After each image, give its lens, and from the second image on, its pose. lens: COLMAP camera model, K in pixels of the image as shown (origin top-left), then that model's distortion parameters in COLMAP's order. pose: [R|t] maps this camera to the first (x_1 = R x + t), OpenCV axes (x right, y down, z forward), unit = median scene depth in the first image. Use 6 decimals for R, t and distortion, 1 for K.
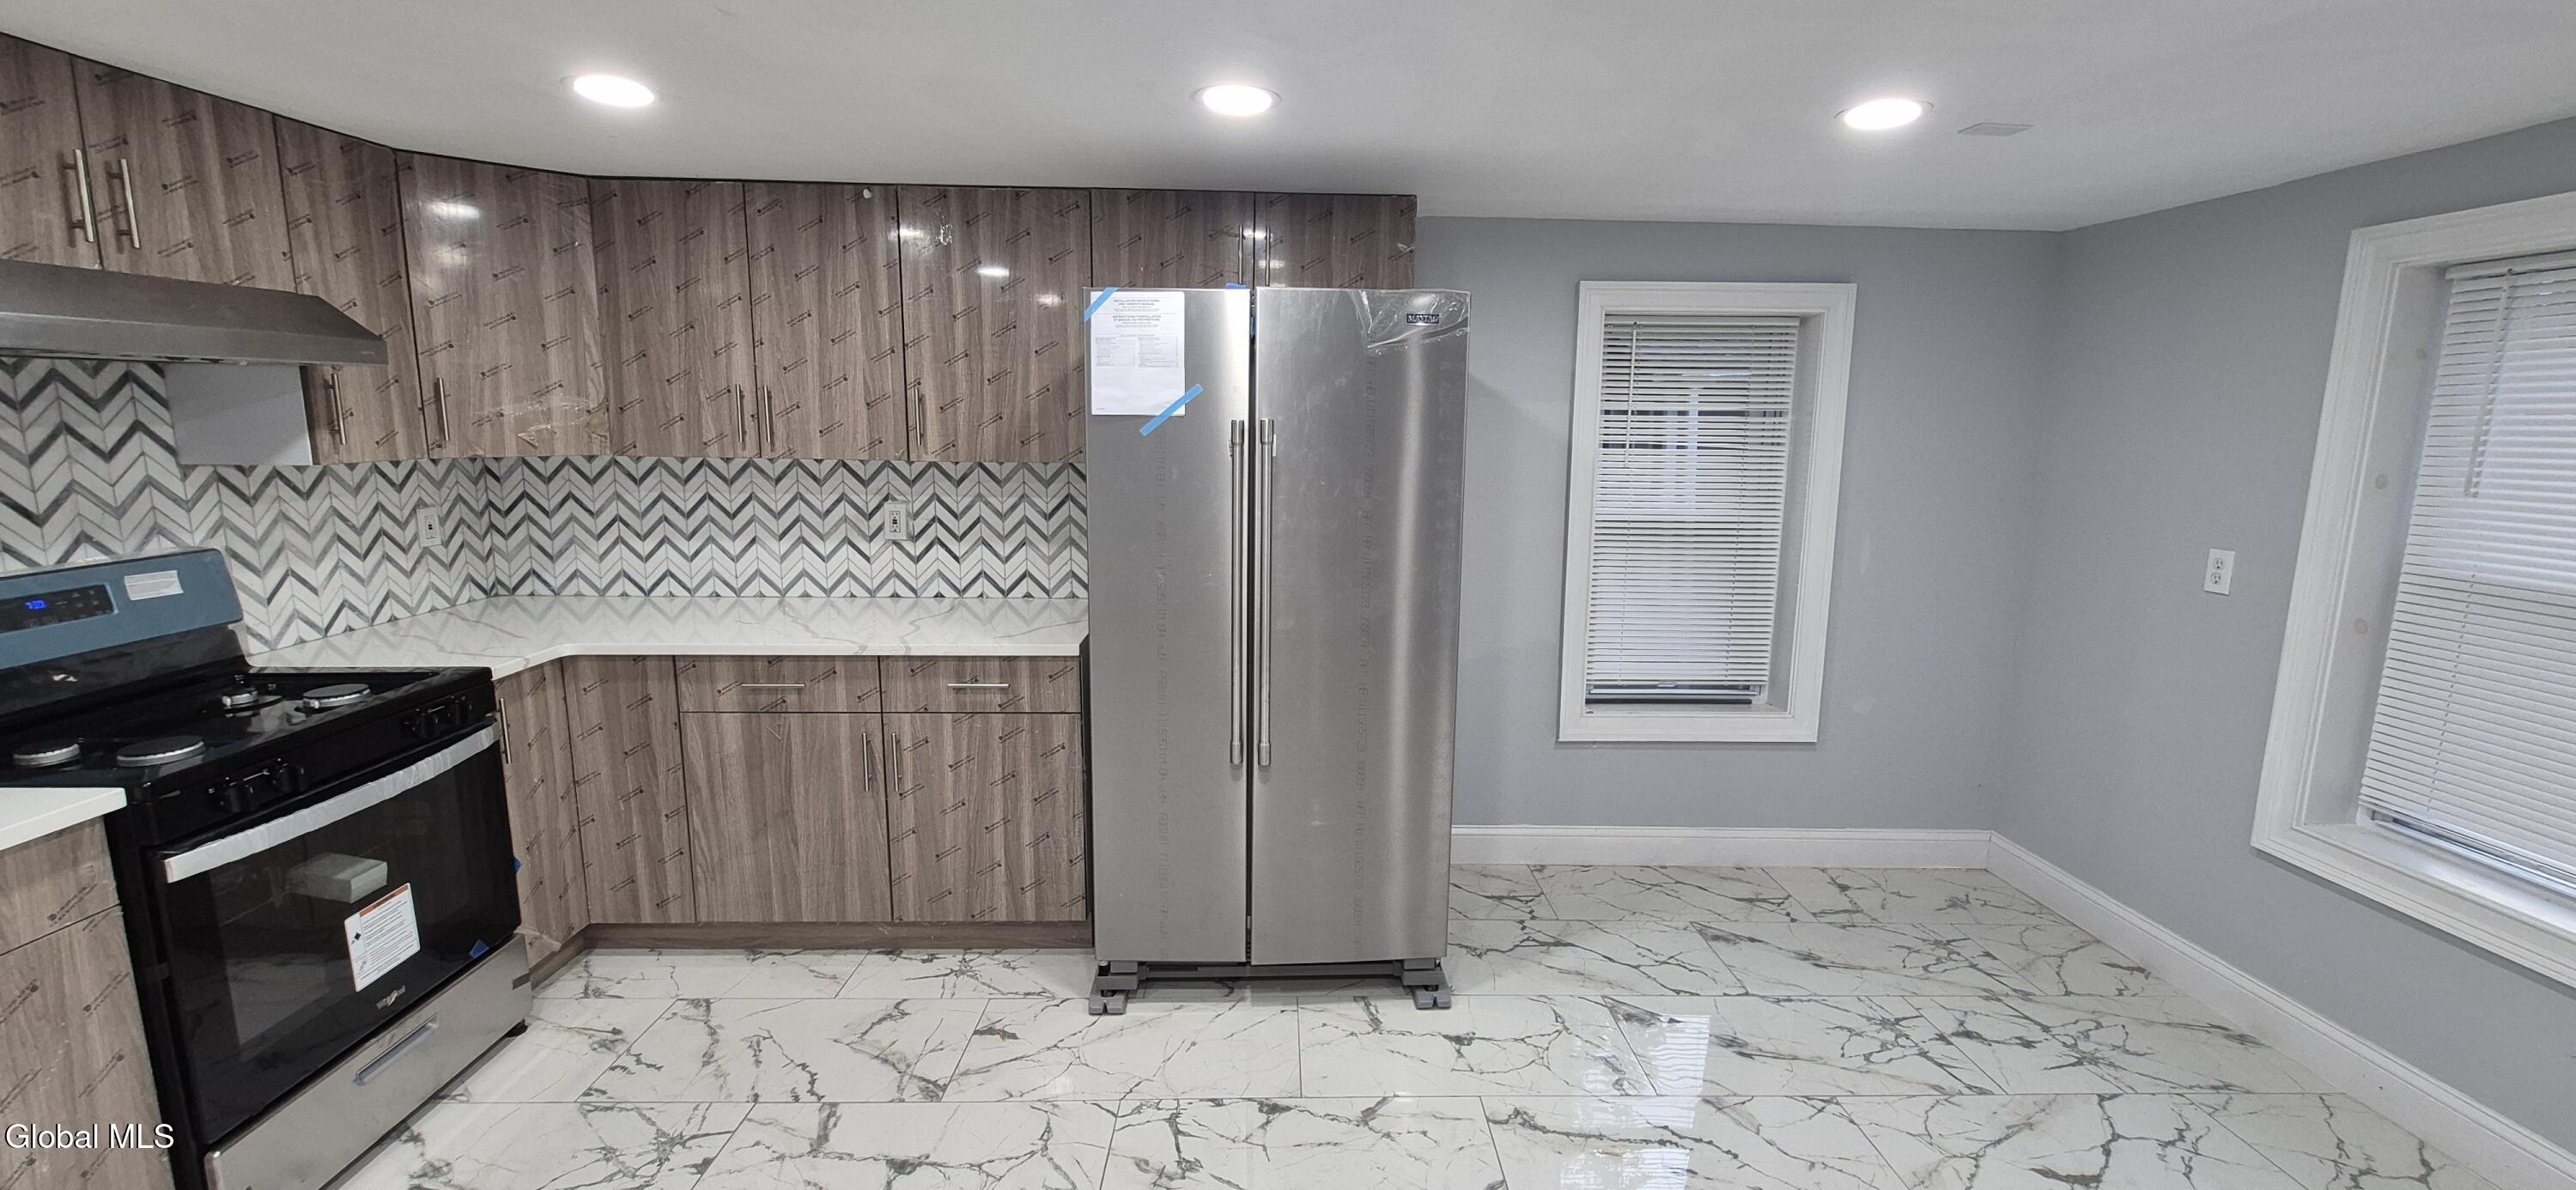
lens RADIAL K [[1017.0, 0, 1294.9], [0, 1017.0, 565.2], [0, 0, 1]] dist [0.000786, -0.001643]
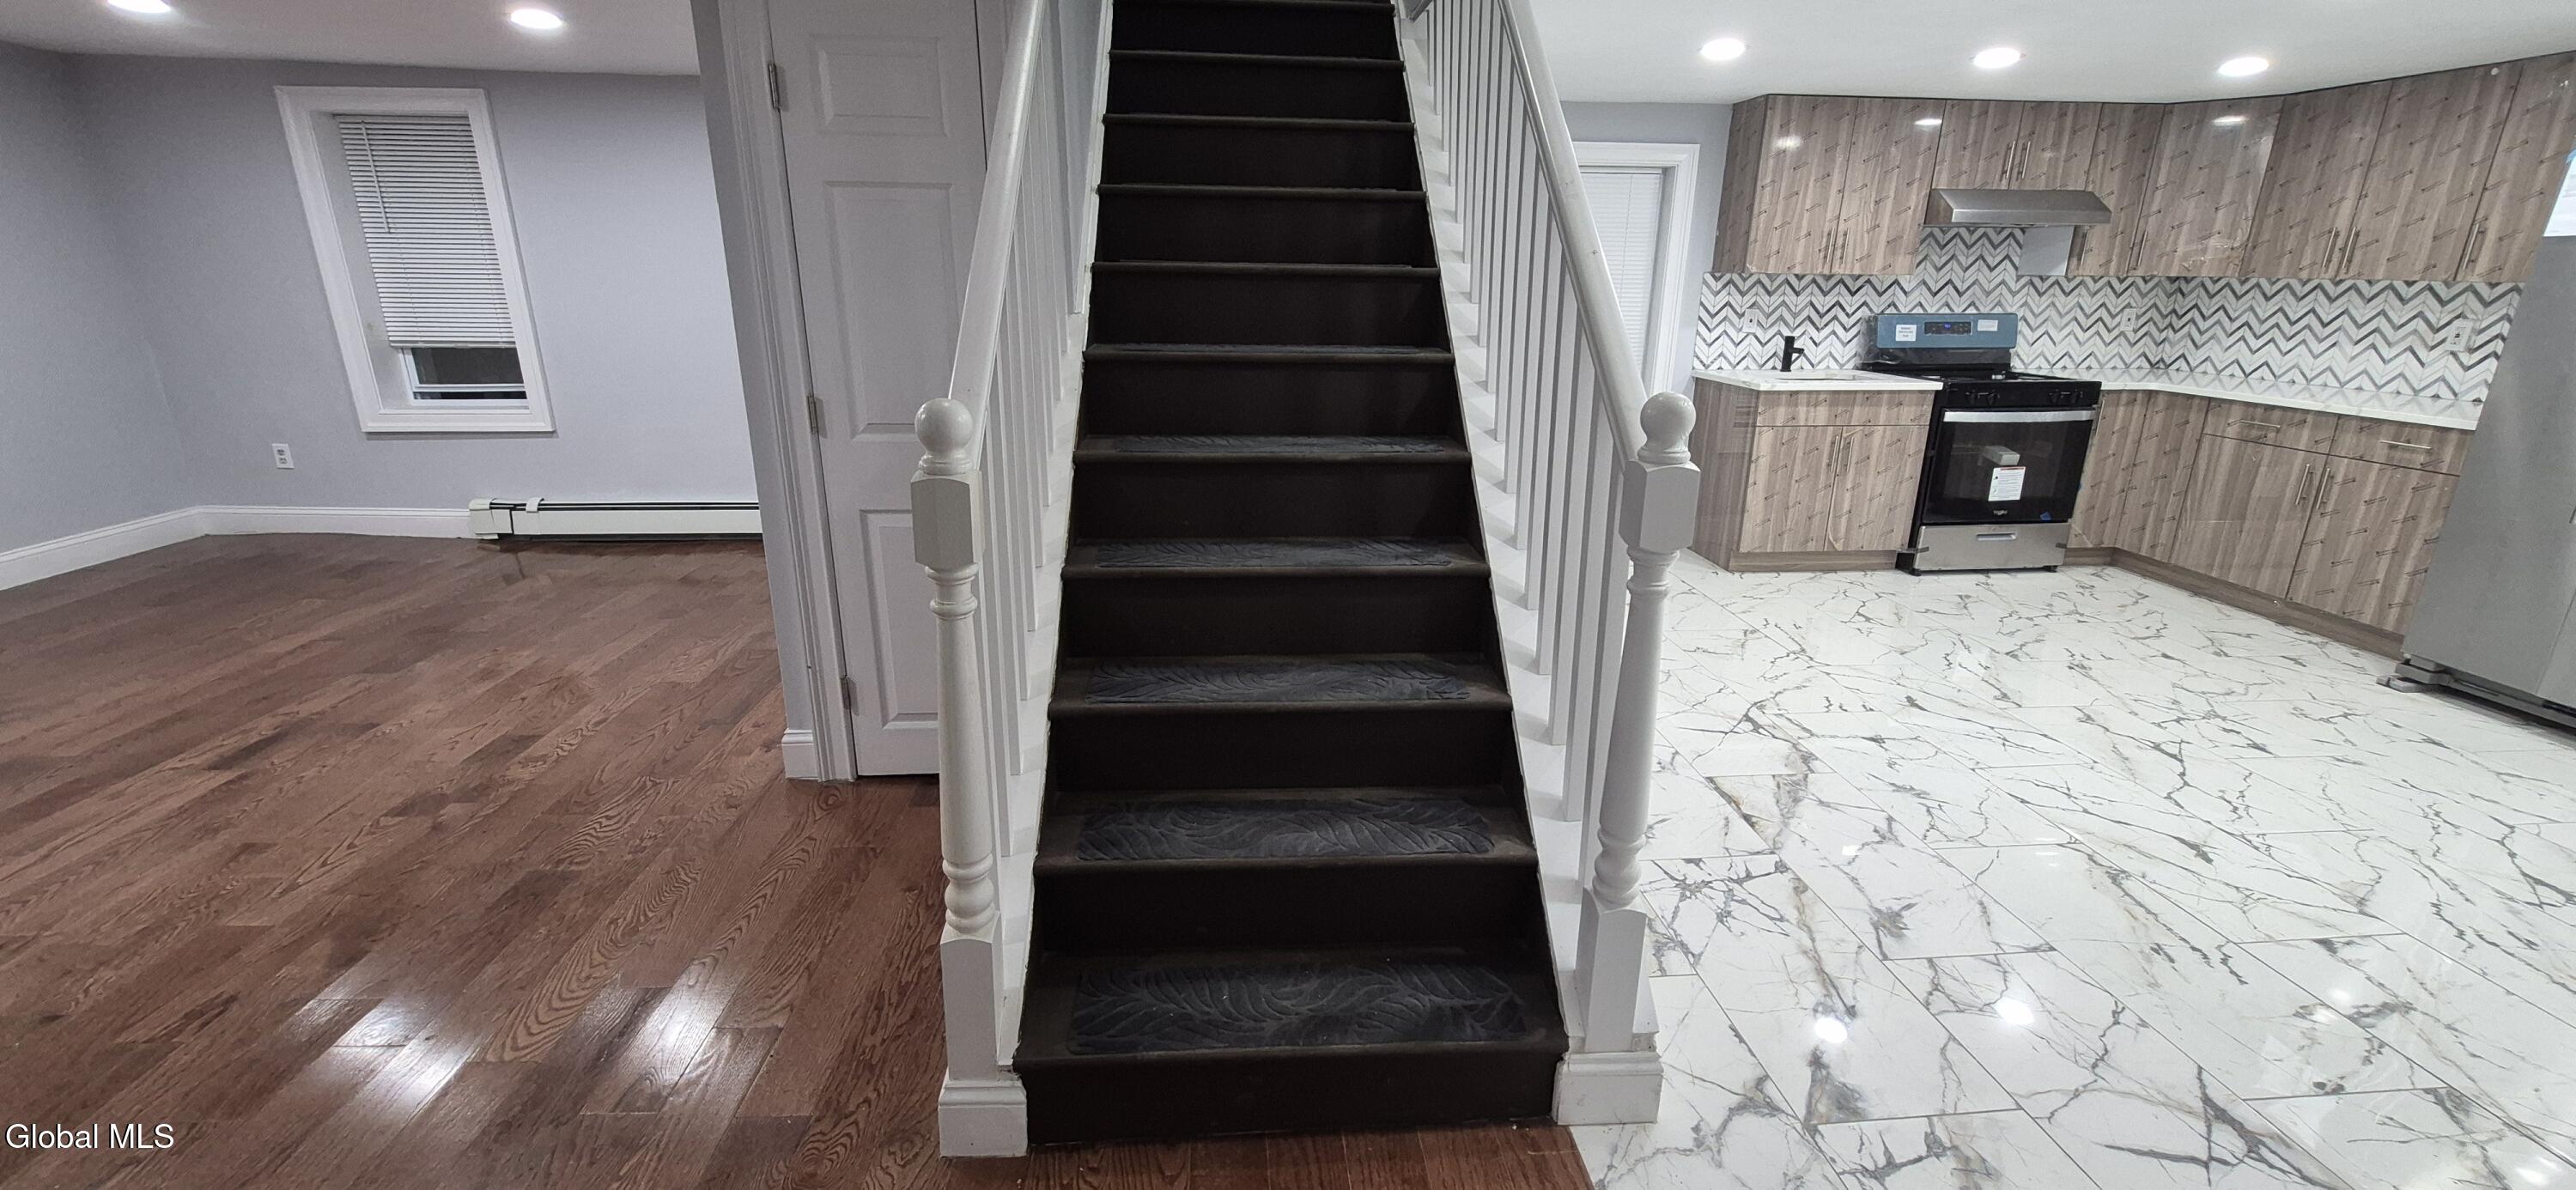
lens RADIAL K [[1017.0, 0, 1291.5], [0, 1017.0, 567.9], [0, 0, 1]] dist [0.000786, -0.001643]
pose [[0.058220, 0.273679, -0.960057, 0.951844], [-0.156244, 0.952335, 0.262003, 0.149807], [0.986001, 0.134750, 0.098206, -0.592986]]
